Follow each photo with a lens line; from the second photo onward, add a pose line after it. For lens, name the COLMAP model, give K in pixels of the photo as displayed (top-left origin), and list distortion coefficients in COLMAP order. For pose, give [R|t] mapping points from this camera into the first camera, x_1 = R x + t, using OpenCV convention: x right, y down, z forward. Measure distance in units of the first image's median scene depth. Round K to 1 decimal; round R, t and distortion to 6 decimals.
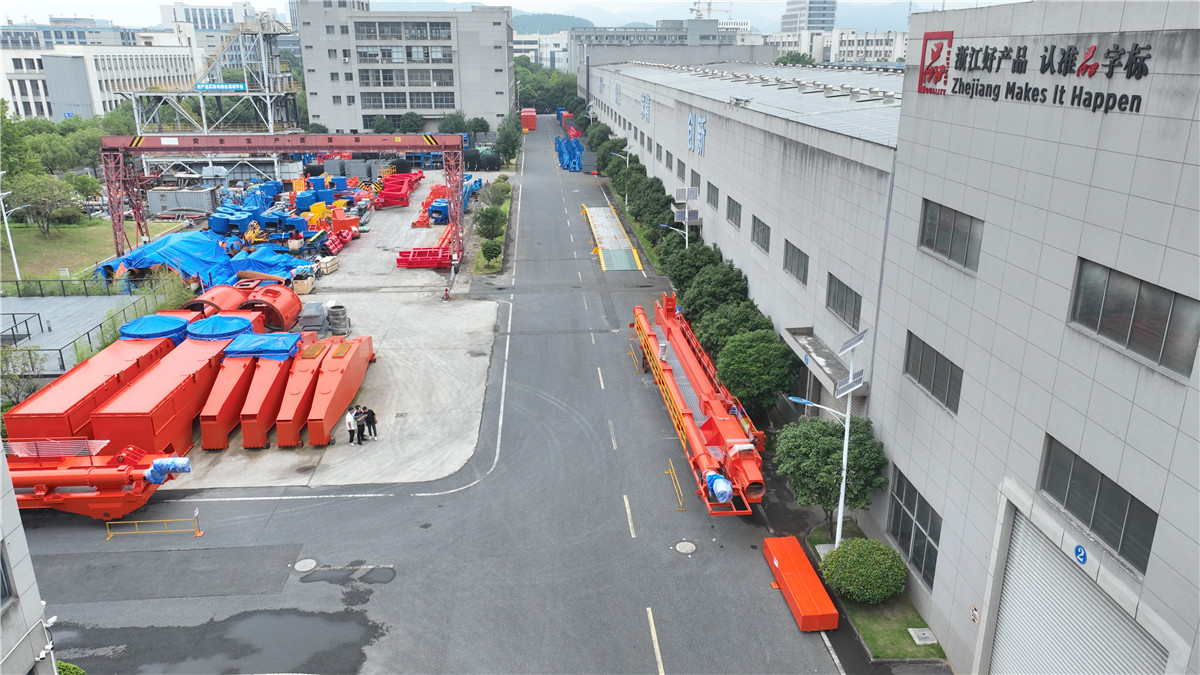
lens RADIAL K [[845.6, 0, 592.0], [0, 845.6, 335.2], [0, 0, 1]] dist [-0.002819, 0.027254]
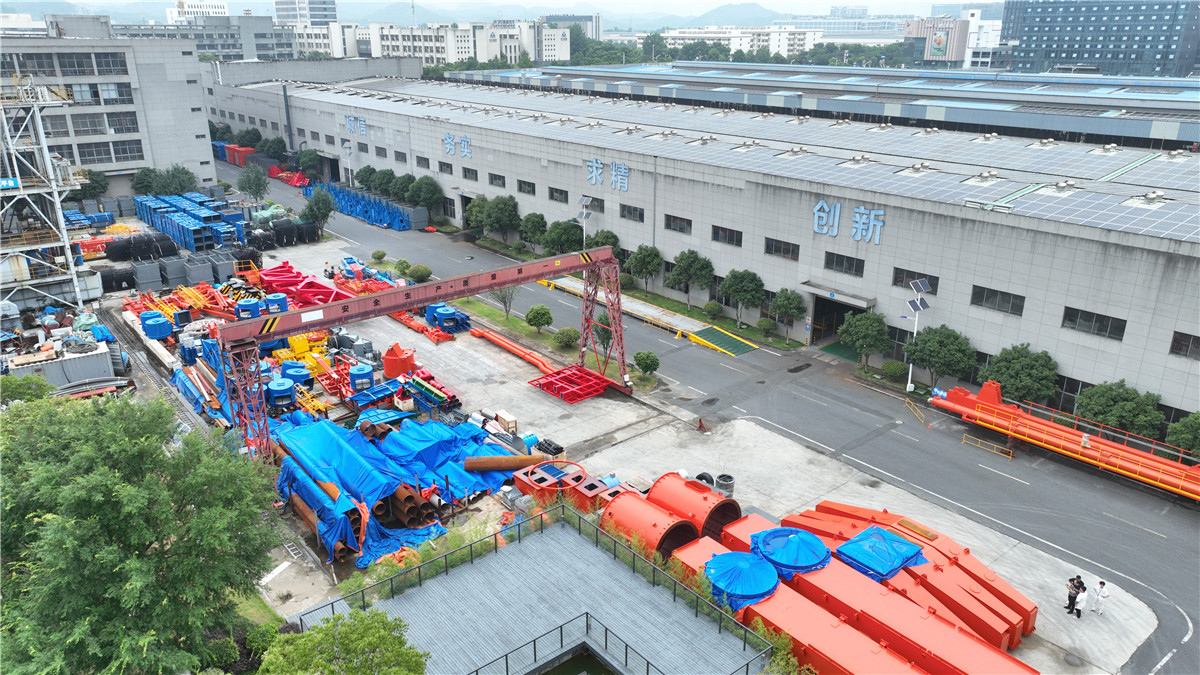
lens RADIAL K [[845.6, 0, 599.5], [0, 845.6, 337.3], [0, 0, 1]] dist [-0.002819, 0.027254]
pose [[0.812521, -0.202388, 0.546671, -0.290205], [0.186693, 0.978746, 0.084866, -0.093725], [-0.552228, 0.033104, 0.833036, 0.104729]]
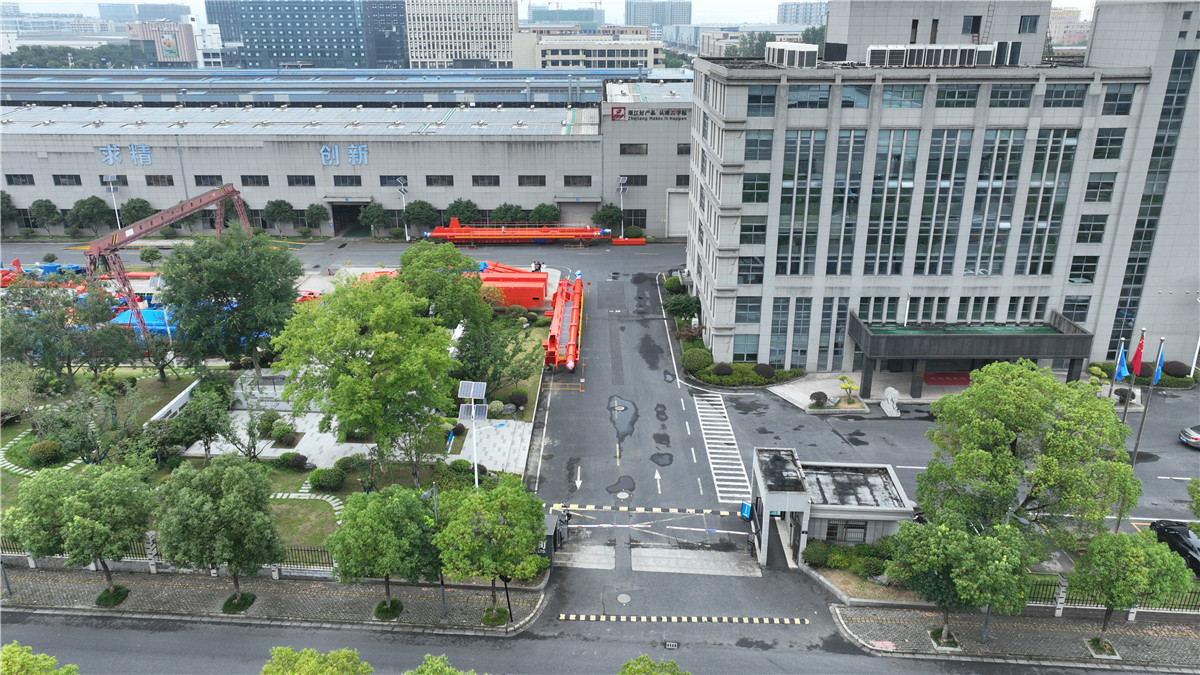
lens RADIAL K [[845.6, 0, 600.9], [0, 845.6, 339.6], [0, 0, 1]] dist [-0.002819, 0.027254]
pose [[0.072598, -0.349085, 0.934275, -0.657888], [0.320029, 0.895366, 0.309679, -0.103730], [-0.944622, 0.276513, 0.176719, 0.096441]]
